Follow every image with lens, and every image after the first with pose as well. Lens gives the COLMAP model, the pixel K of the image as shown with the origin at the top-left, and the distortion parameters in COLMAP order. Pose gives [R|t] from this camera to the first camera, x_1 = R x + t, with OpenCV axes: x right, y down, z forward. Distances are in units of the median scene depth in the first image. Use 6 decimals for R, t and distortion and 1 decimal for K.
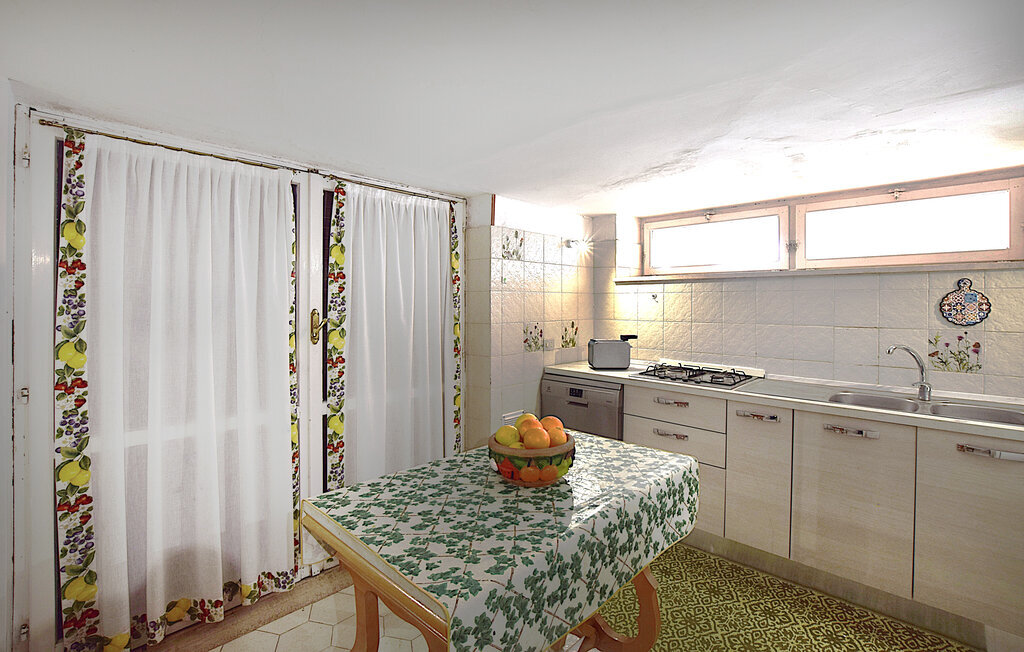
lens RADIAL K [[468.8, 0, 503.9], [0, 468.8, 308.1], [0, 0, 1]] dist [-0.024923, 0.000332]
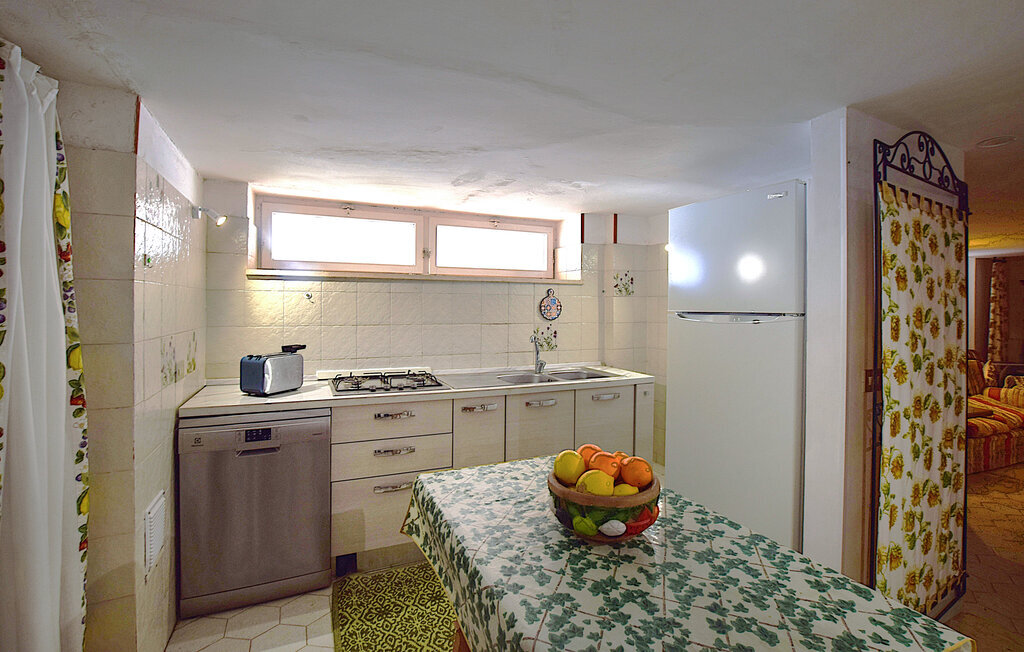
lens RADIAL K [[468.8, 0, 510.2], [0, 468.8, 303.9], [0, 0, 1]] dist [-0.024923, 0.000332]
pose [[0.352790, 0.004148, 0.935693, -0.476551], [0.005813, 0.999961, -0.006624, -0.004973], [-0.935684, 0.007776, 0.352752, 0.565862]]
